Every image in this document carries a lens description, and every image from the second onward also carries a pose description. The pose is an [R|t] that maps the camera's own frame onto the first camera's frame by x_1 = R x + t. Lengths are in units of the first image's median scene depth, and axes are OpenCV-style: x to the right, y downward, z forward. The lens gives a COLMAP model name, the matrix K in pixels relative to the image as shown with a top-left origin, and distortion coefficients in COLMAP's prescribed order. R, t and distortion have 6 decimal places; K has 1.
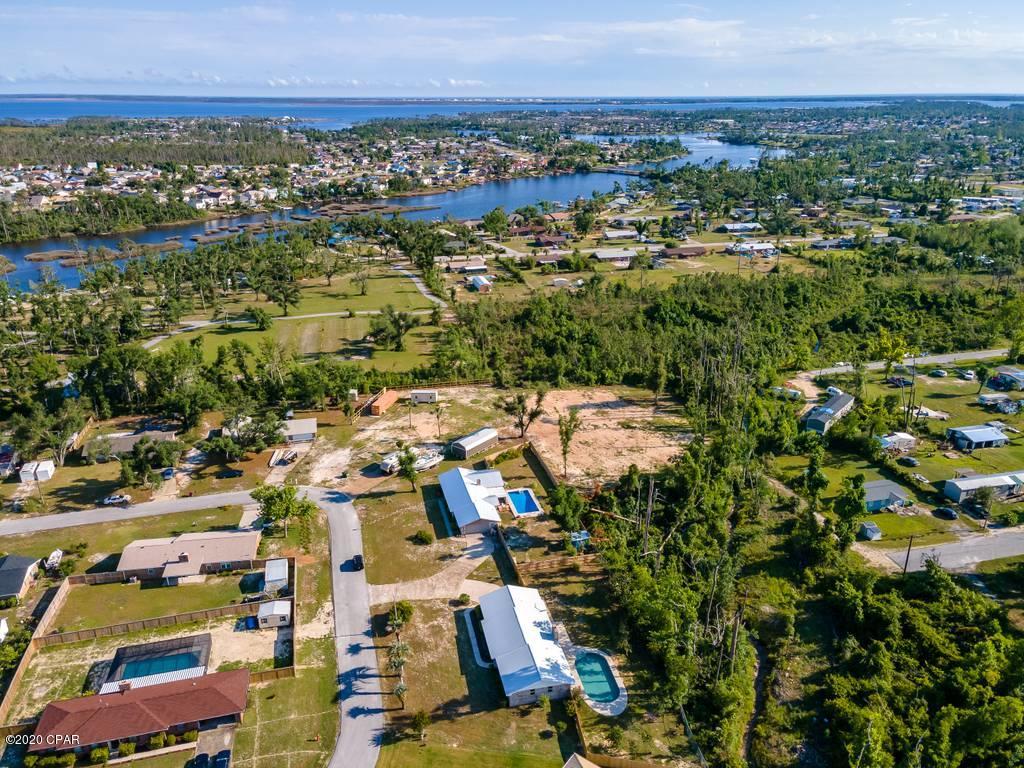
lens RADIAL K [[752.2, 0, 503.2], [0, 752.2, 376.2], [0, 0, 1]] dist [0.032914, 0.021321]
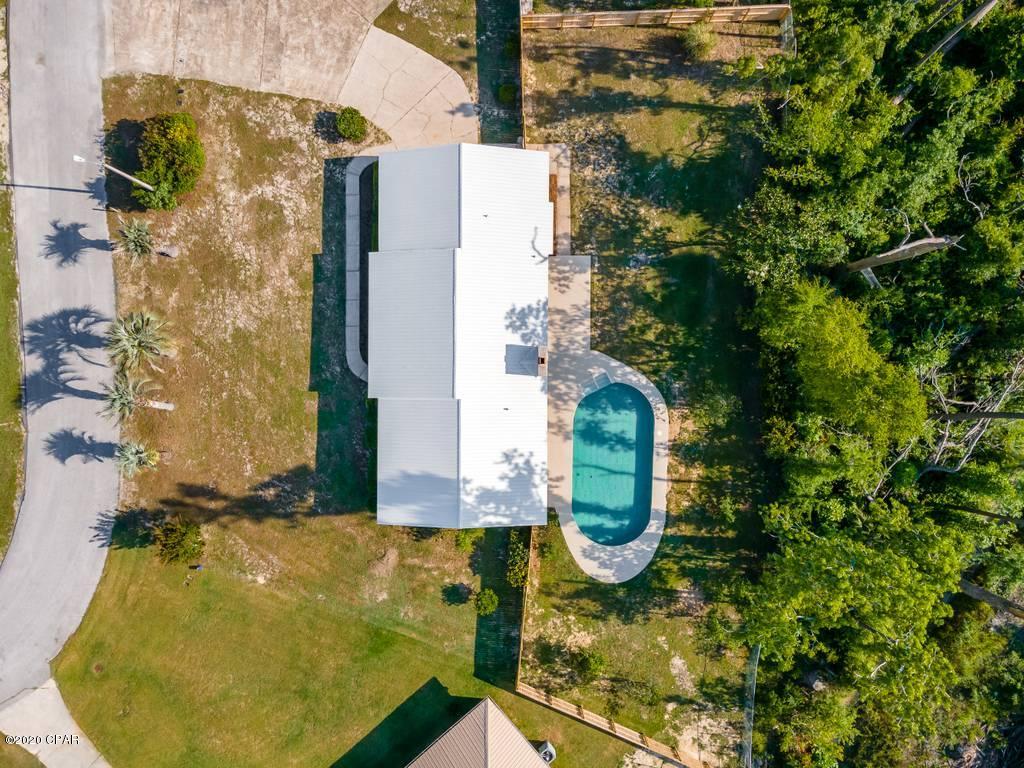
lens RADIAL K [[752.2, 0, 506.4], [0, 752.2, 400.6], [0, 0, 1]] dist [0.032914, 0.021321]
pose [[0.974975, 0.222182, -0.007699, 0.052603], [-0.068273, 0.332192, 0.940738, -0.006908], [0.211573, -0.916670, 0.339048, 0.781641]]
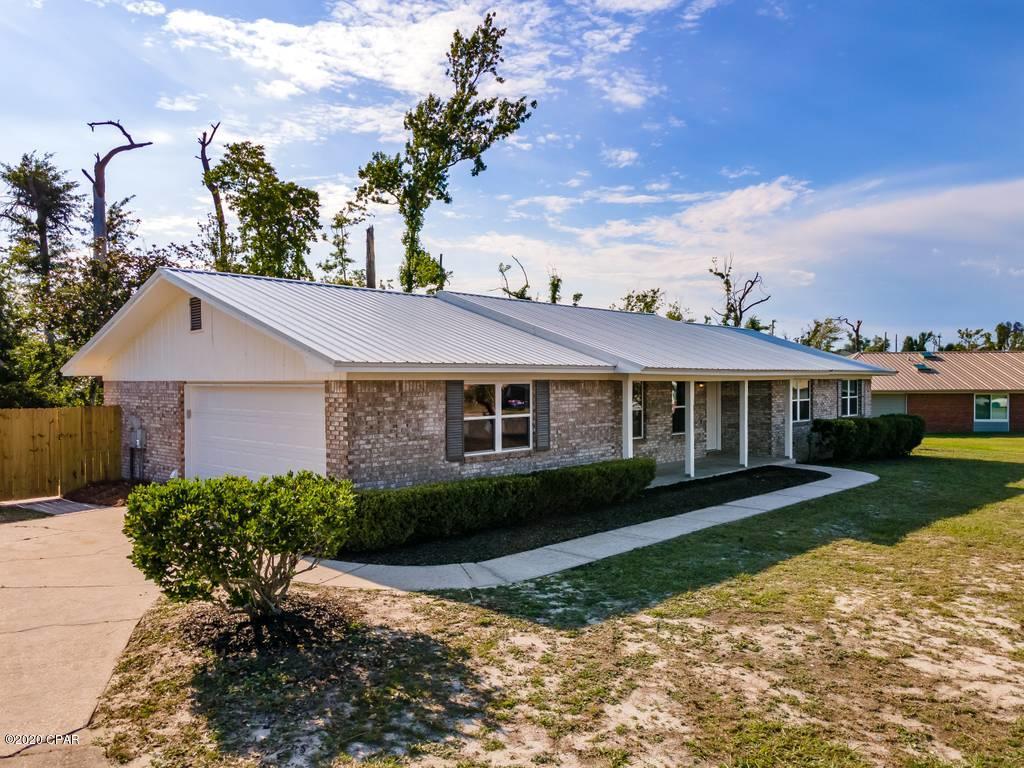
lens RADIAL K [[752.2, 0, 514.2], [0, 752.2, 385.7], [0, 0, 1]] dist [0.032914, 0.021321]
pose [[-0.564956, -0.006764, 0.825093, -0.103332], [0.296613, 0.931457, 0.210732, 0.284115], [-0.769964, 0.363788, -0.524226, 1.021660]]
